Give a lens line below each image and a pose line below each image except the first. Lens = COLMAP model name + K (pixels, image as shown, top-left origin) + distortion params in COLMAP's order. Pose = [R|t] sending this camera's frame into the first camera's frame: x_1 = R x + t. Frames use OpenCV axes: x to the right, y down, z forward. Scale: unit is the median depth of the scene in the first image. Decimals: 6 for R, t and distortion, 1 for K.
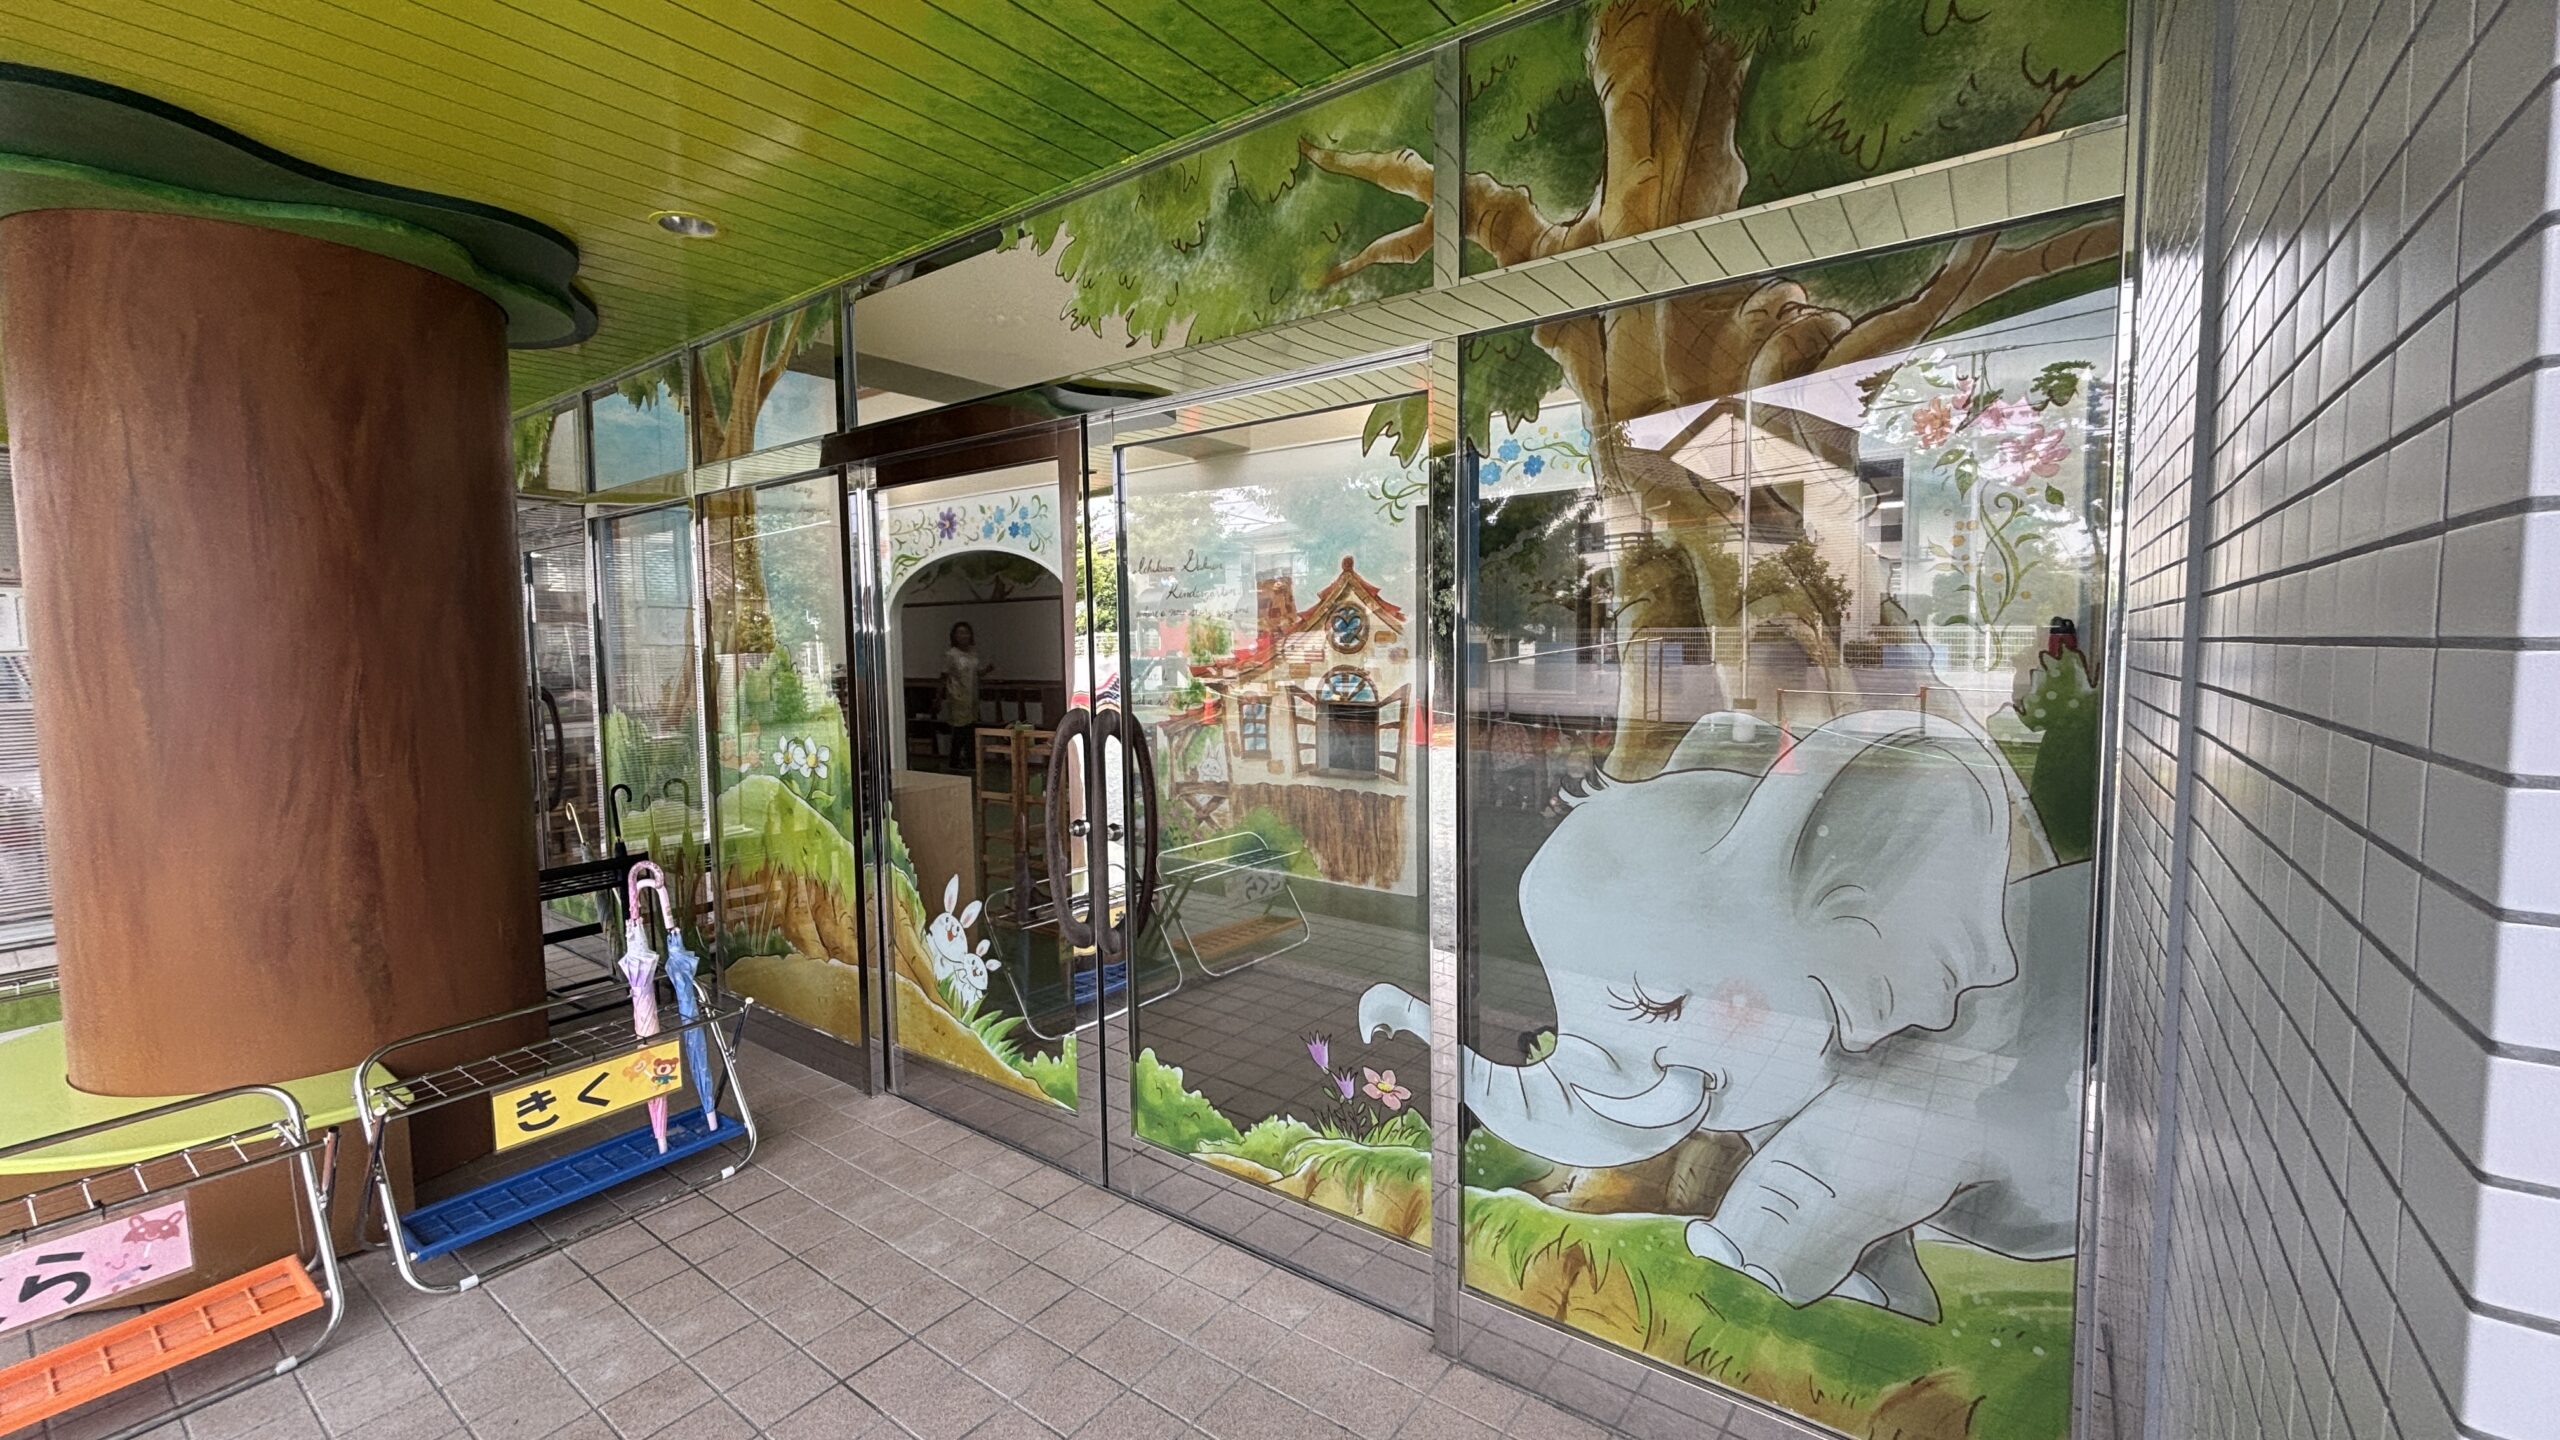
lens RADIAL K [[1029.2, 0, 1274.3], [0, 1029.2, 714.5], [0, 0, 1]] dist [-0.004373, -0.000406]
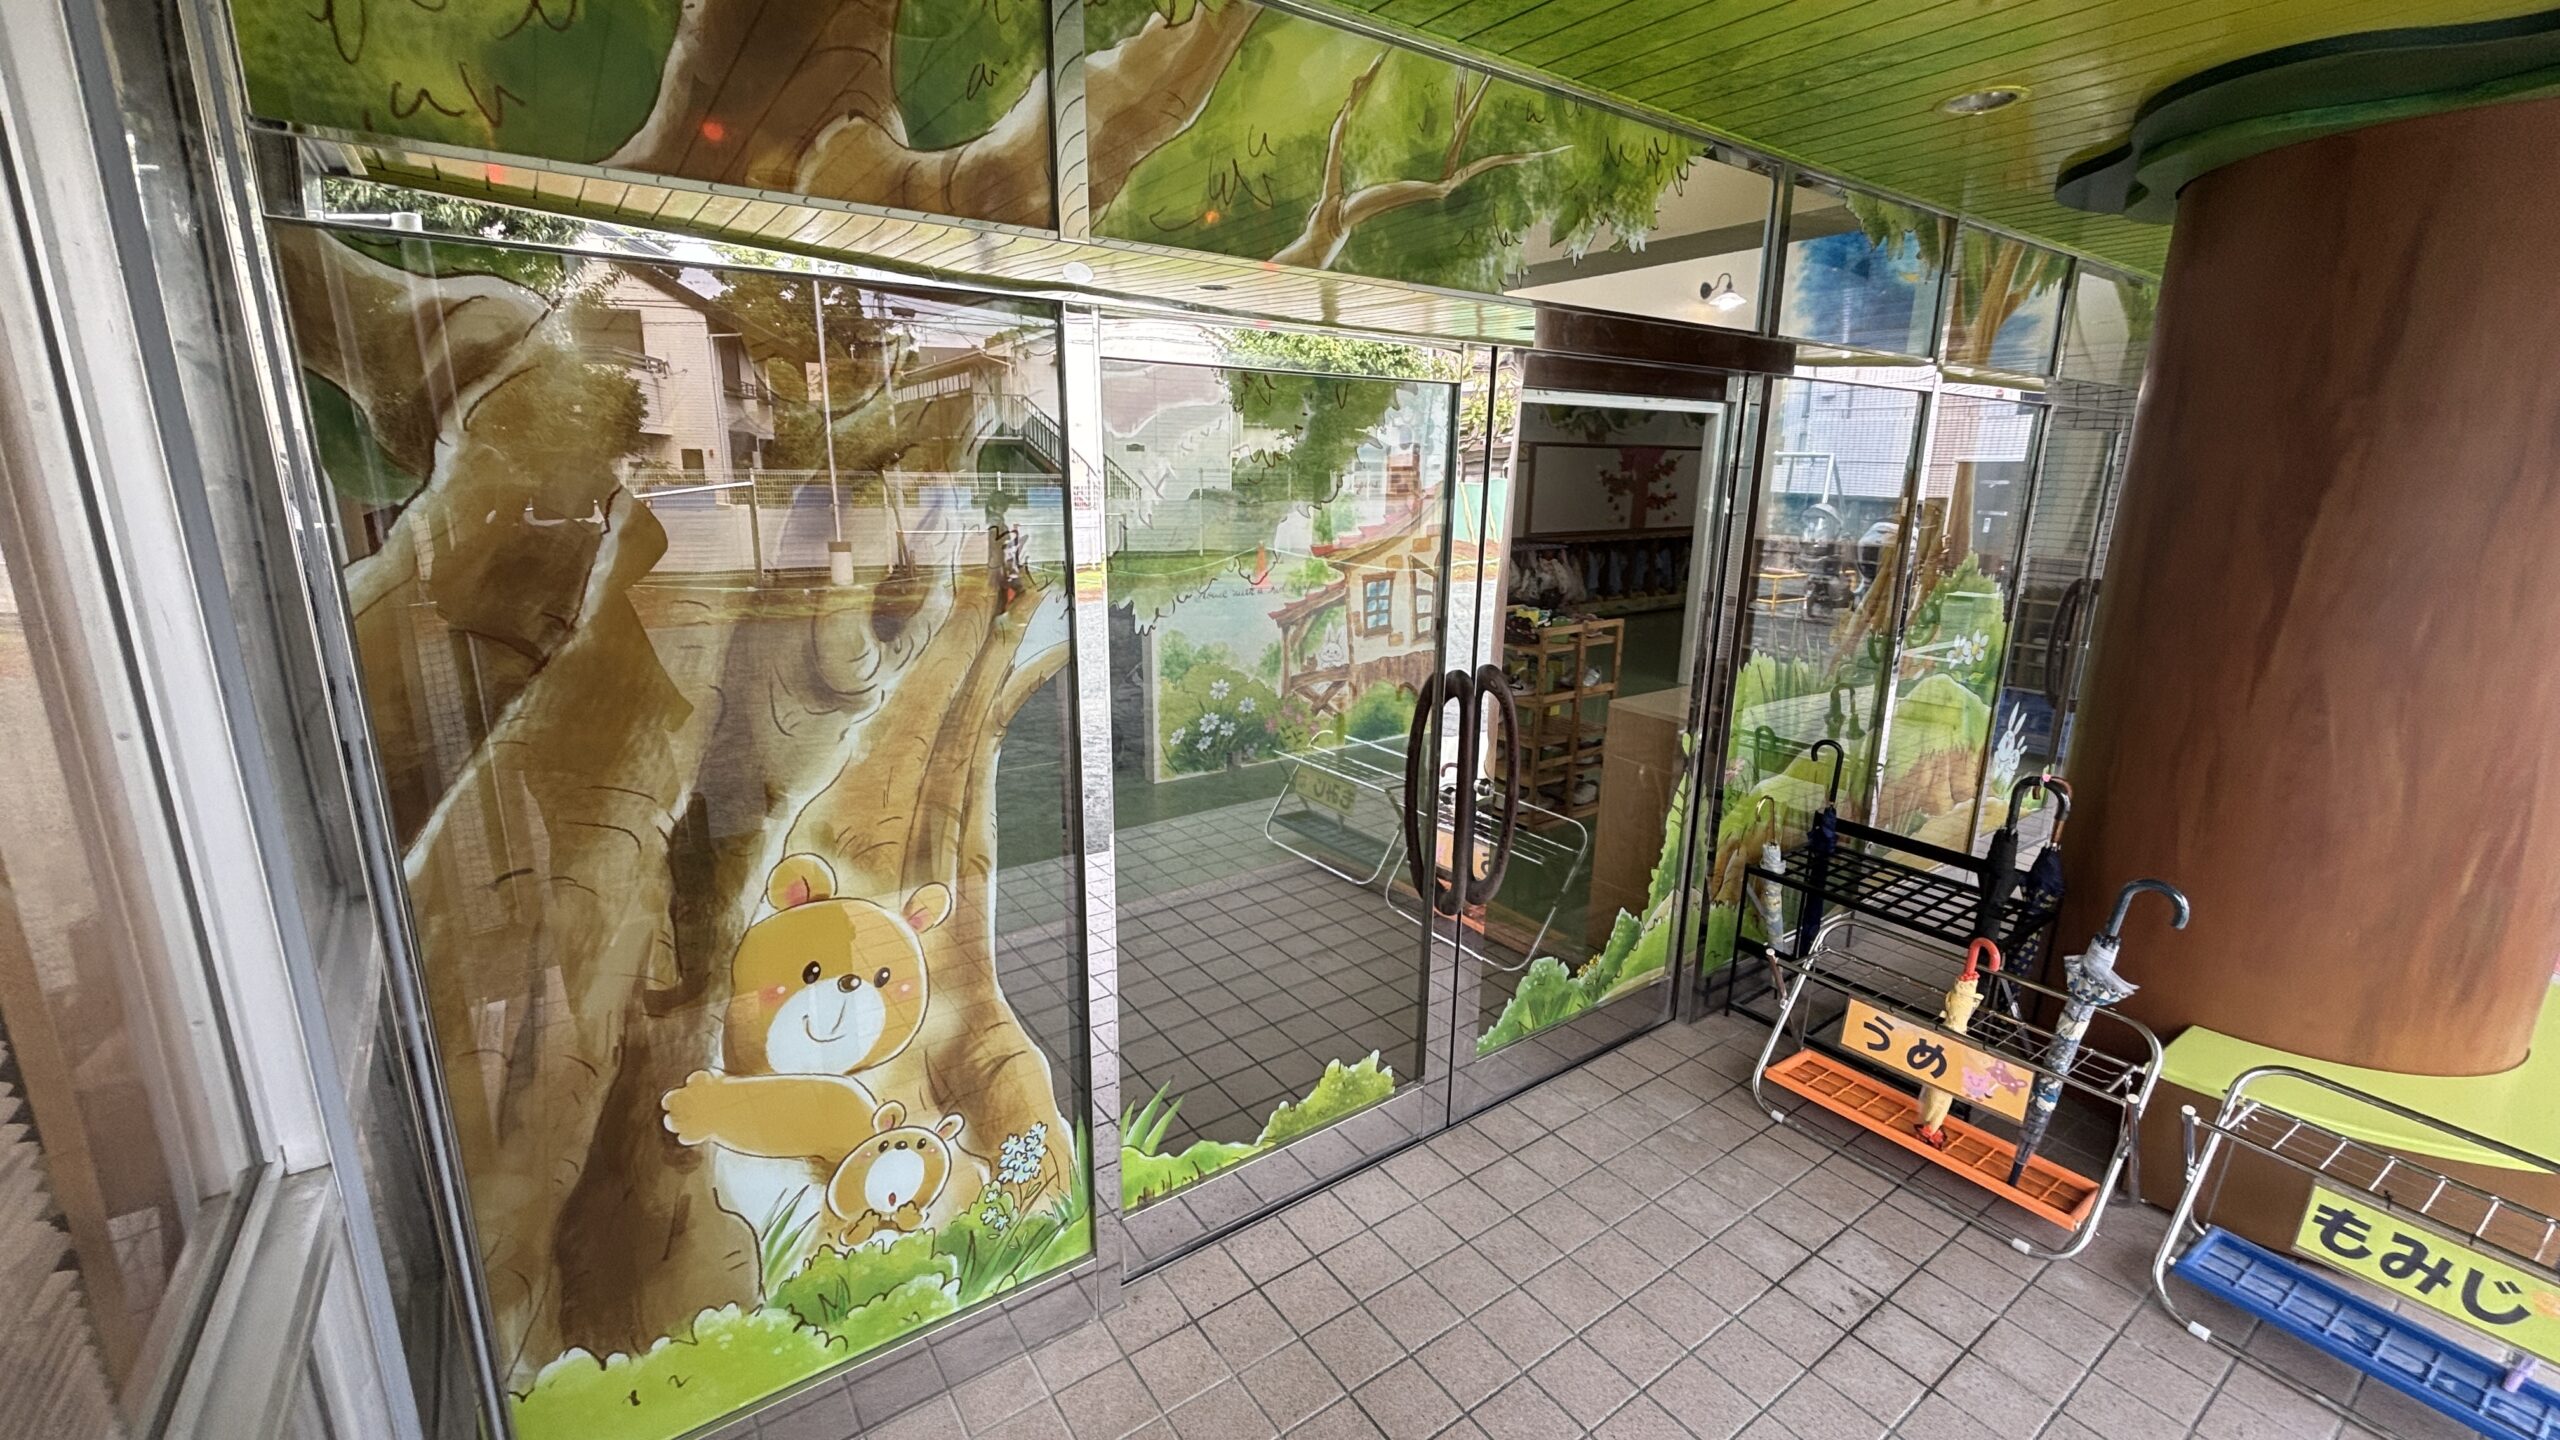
lens RADIAL K [[1029.2, 0, 1271.7], [0, 1029.2, 718.0], [0, 0, 1]] dist [-0.004373, -0.000406]
pose [[0.316332, -0.211838, 0.924694, -1.025298], [0.043572, 0.976964, 0.208907, -0.095456], [-0.947647, -0.025793, 0.318275, 0.791704]]
